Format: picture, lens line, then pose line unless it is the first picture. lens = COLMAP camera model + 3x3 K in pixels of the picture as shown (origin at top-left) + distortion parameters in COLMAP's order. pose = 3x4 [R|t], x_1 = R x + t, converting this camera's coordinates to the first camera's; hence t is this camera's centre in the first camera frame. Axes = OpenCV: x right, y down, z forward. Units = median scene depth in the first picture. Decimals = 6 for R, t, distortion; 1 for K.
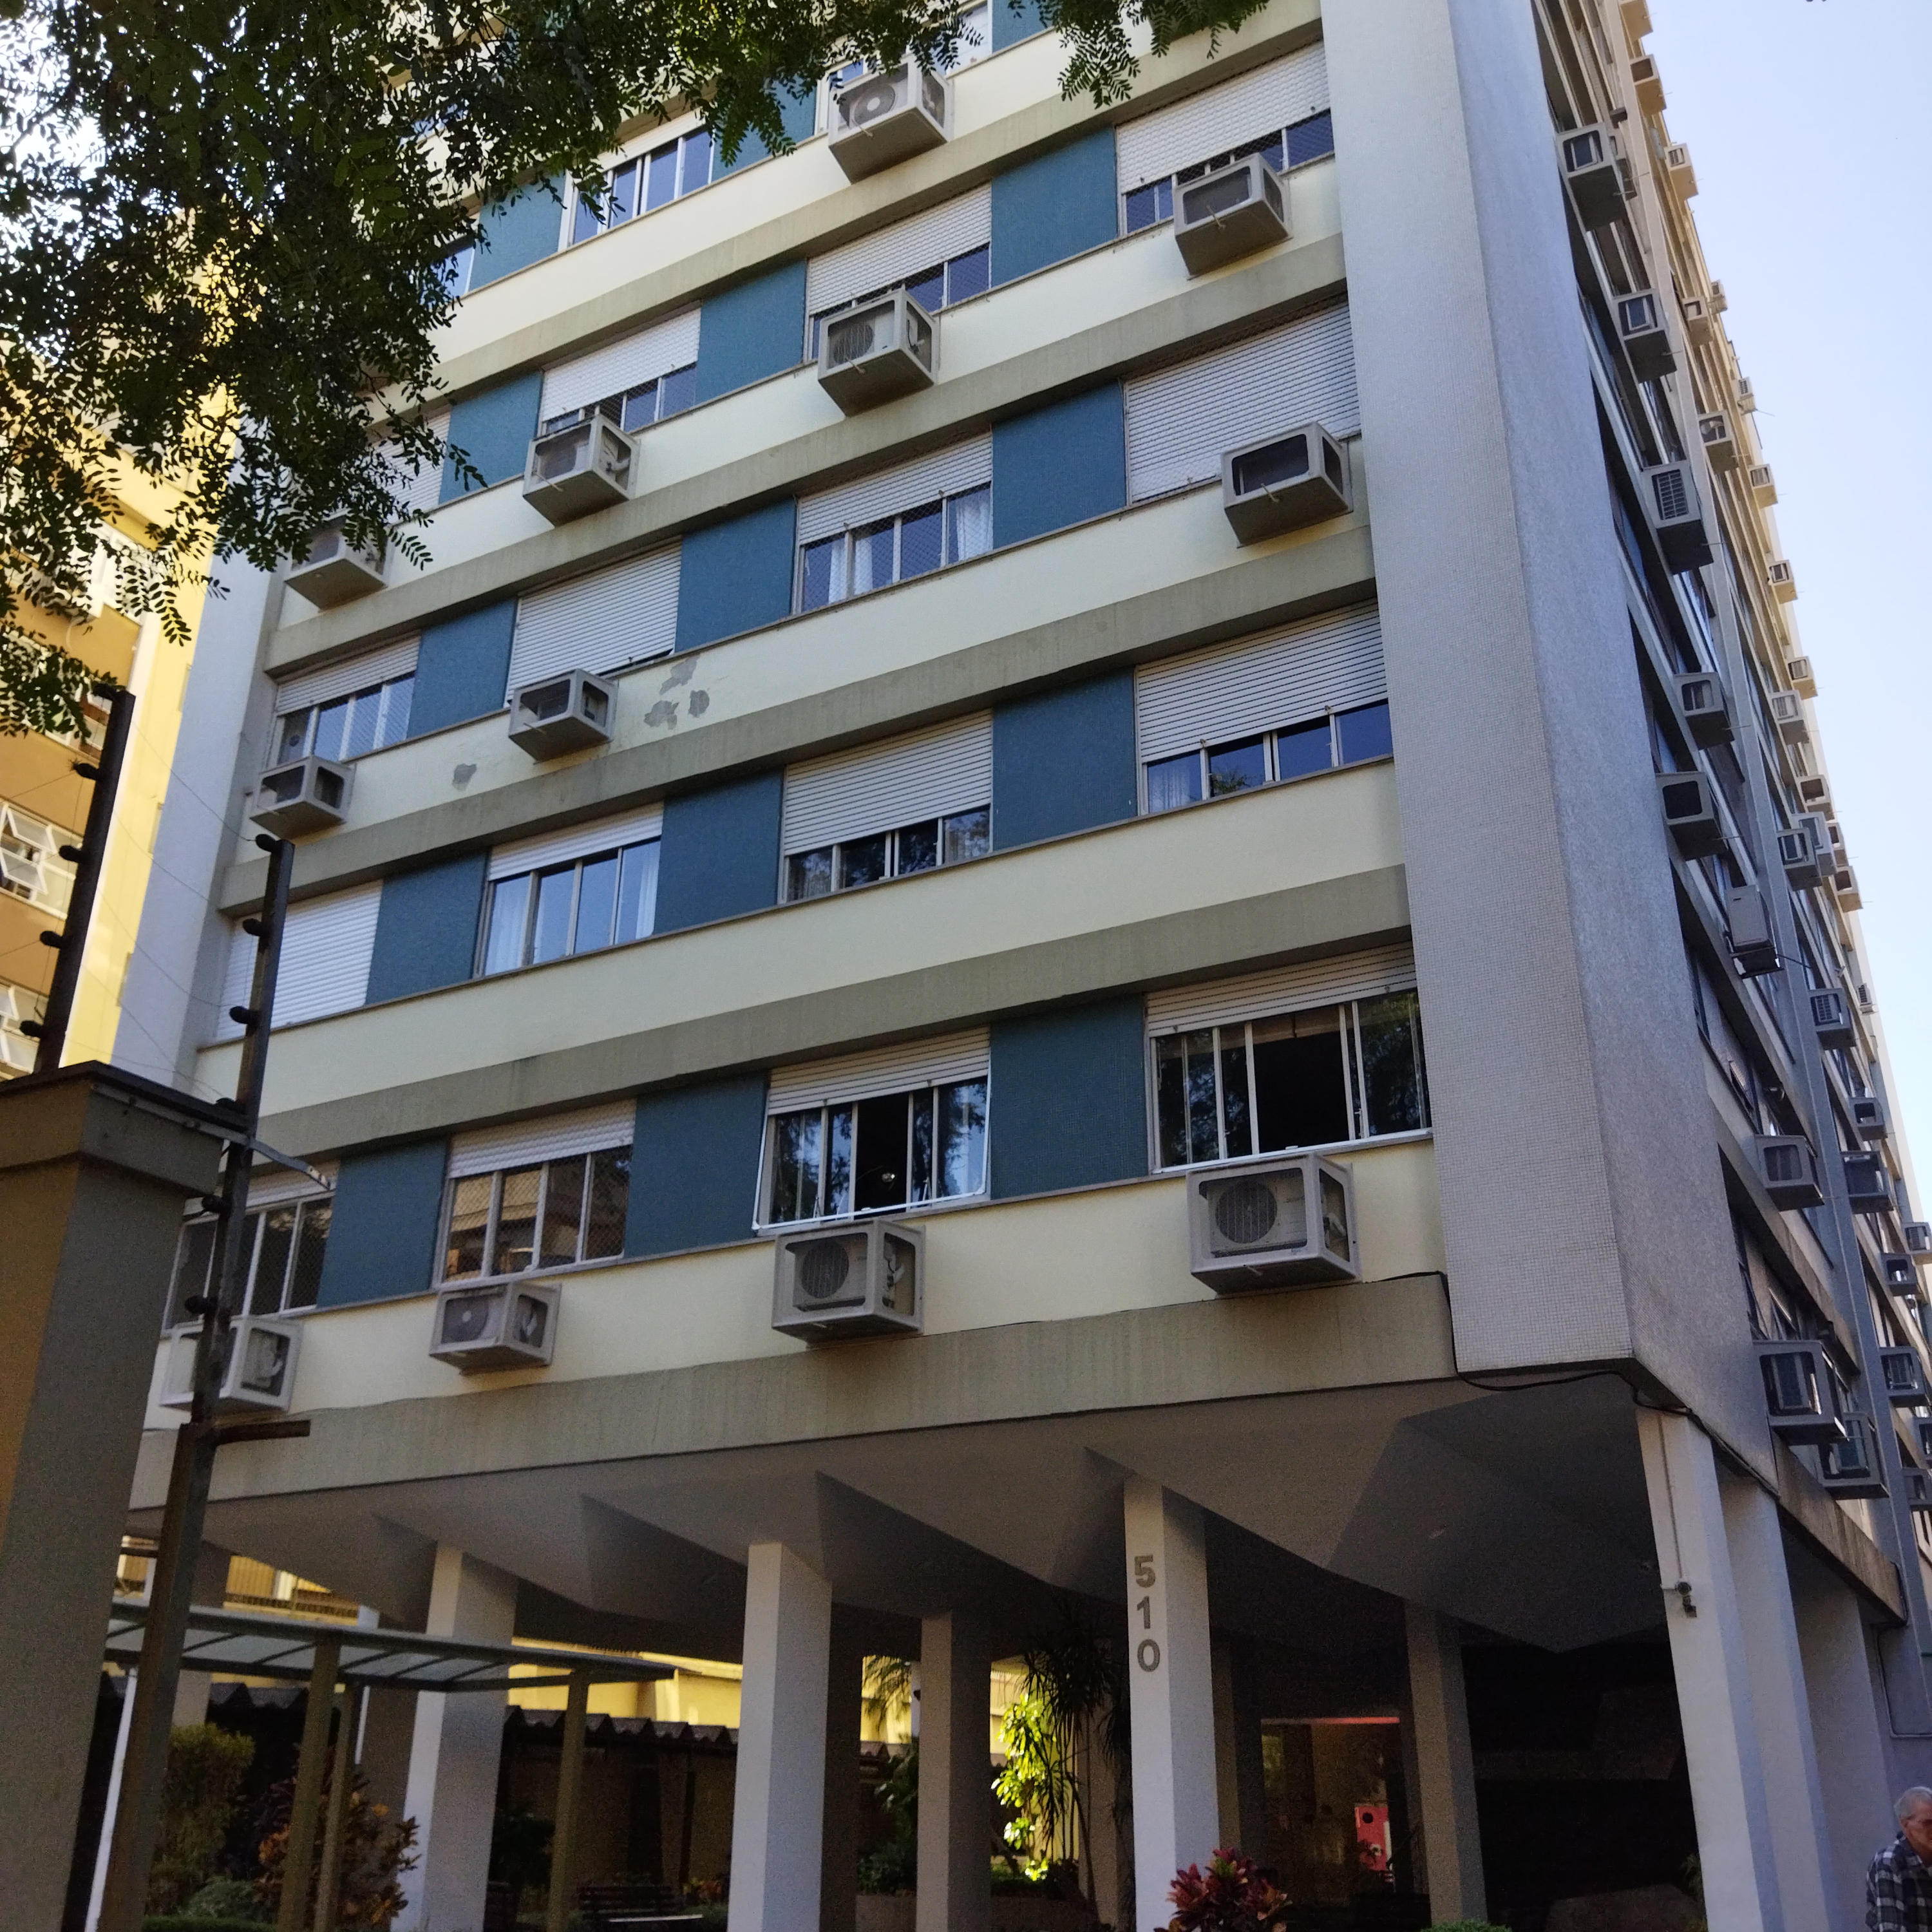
lens RADIAL K [[1941.7, 0, 966.5], [0, 1941.7, 957.0], [0, 0, 1]] dist [0.037135, 0.000000]
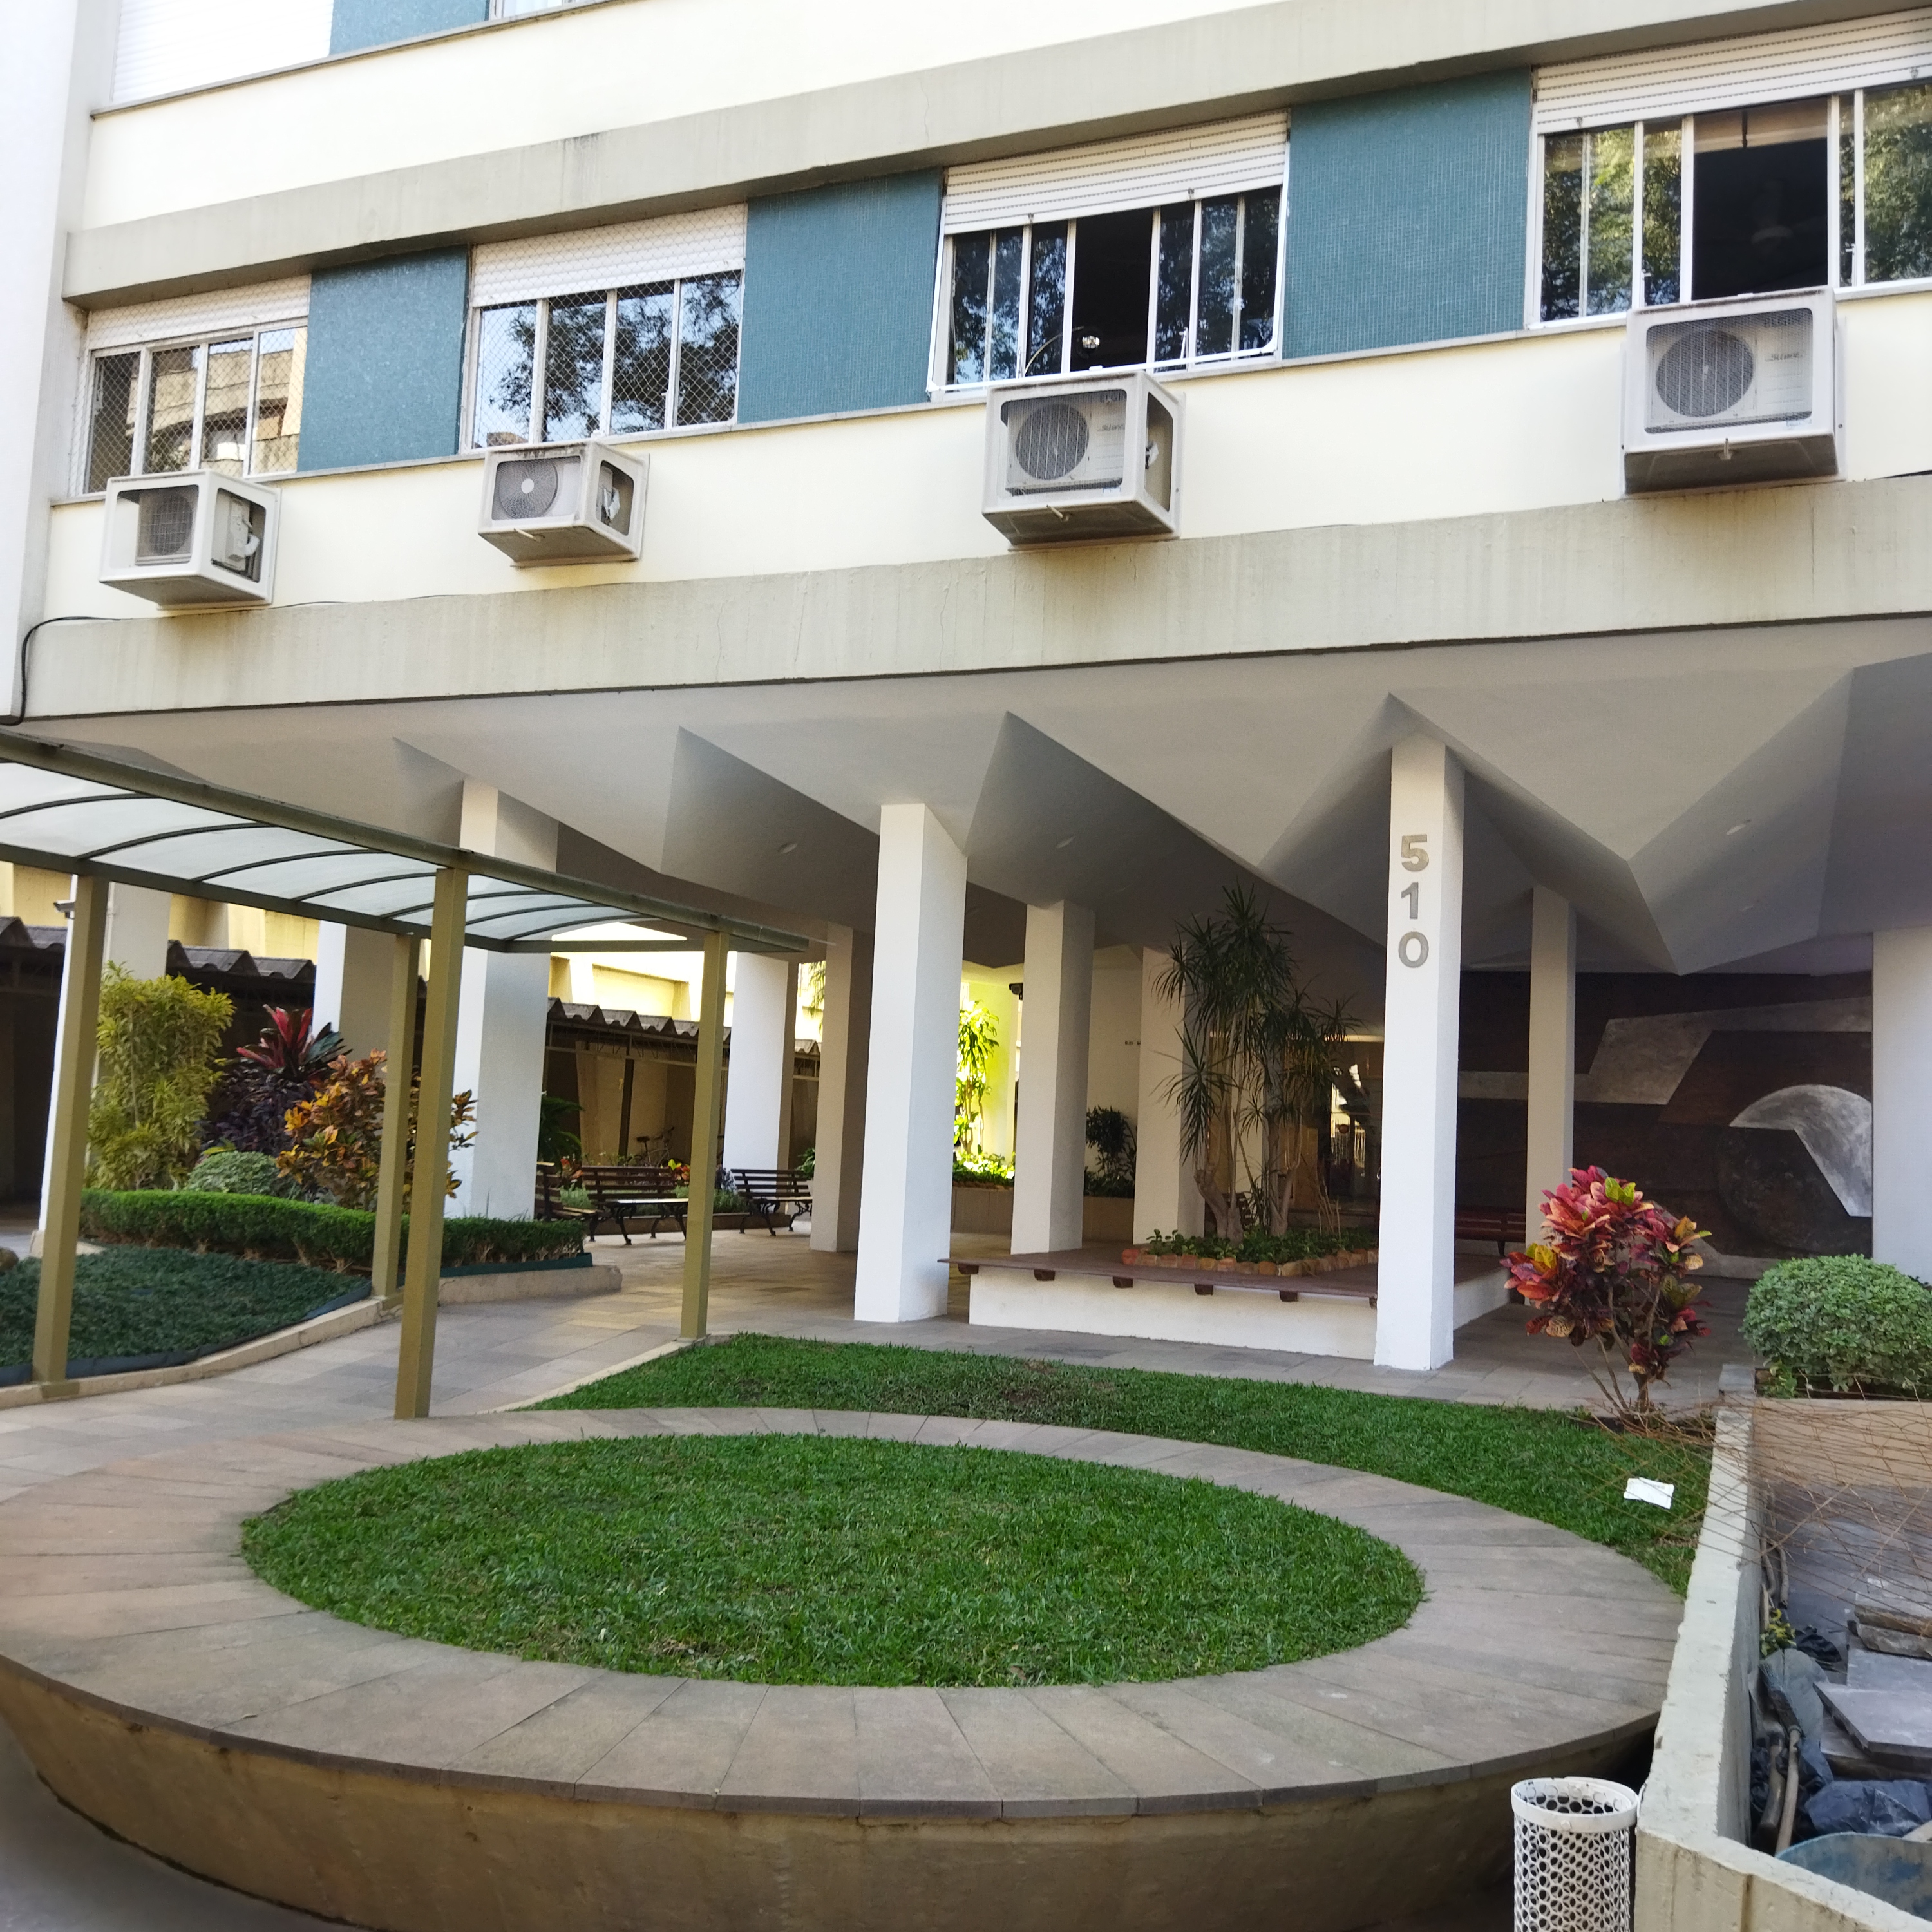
lens RADIAL K [[1941.7, 0, 974.5], [0, 1941.7, 975.2], [0, 0, 1]] dist [0.037135, 0.000000]
pose [[0.993247, 0.044822, 0.107014, -0.158931], [-0.078241, 0.939838, 0.332540, 0.099587], [-0.085671, -0.338667, 0.936998, 0.221977]]
